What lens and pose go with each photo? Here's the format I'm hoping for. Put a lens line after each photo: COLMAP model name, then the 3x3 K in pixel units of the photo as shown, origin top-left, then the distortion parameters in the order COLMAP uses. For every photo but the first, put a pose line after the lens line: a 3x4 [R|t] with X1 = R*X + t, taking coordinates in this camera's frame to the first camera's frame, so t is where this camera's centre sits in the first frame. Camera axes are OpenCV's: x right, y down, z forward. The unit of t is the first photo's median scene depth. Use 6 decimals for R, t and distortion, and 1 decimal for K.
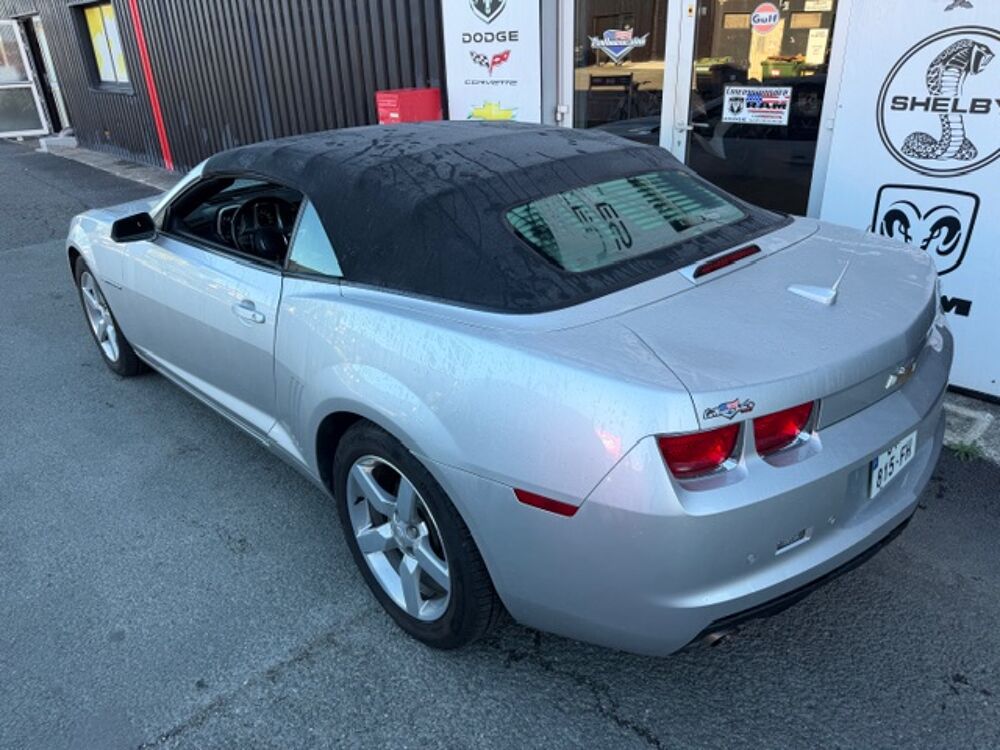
lens RADIAL K [[710.5, 0, 500.0], [0, 710.5, 375.0], [0, 0, 1]] dist [0.037063, -0.048660]
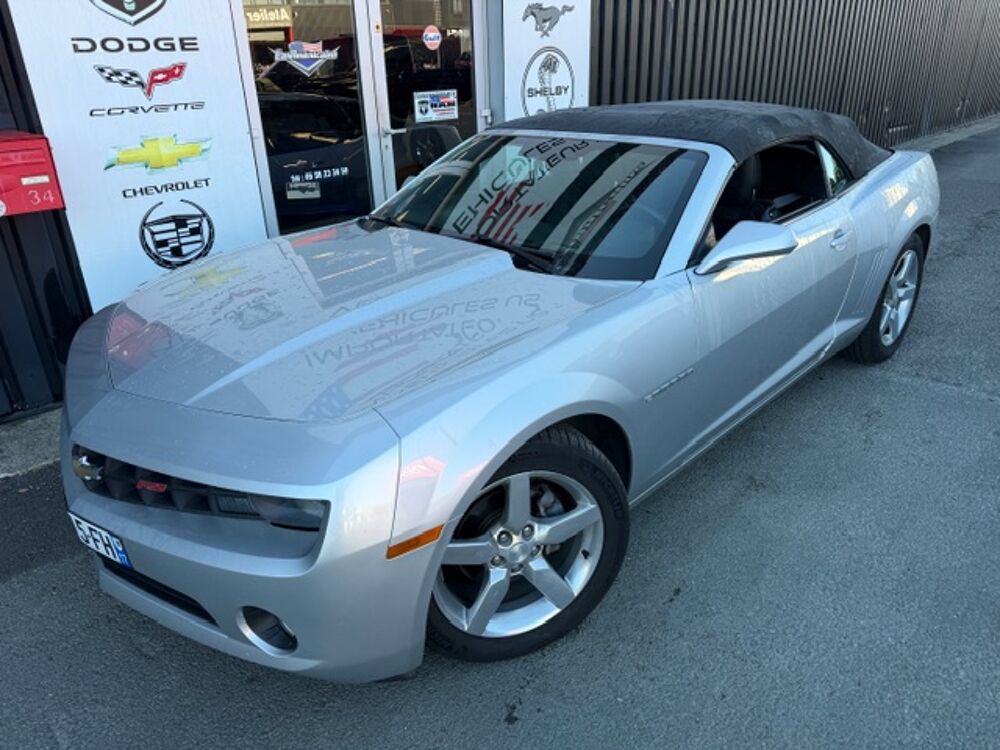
lens RADIAL K [[718.5, 0, 500.3], [0, 718.5, 377.3], [0, 0, 1]] dist [-0.000748, -0.008026]
pose [[-0.039483, -0.368678, 0.928718, -1.154491], [0.450796, 0.822908, 0.345839, -0.425598], [-0.891753, 0.432318, 0.133708, 1.077425]]
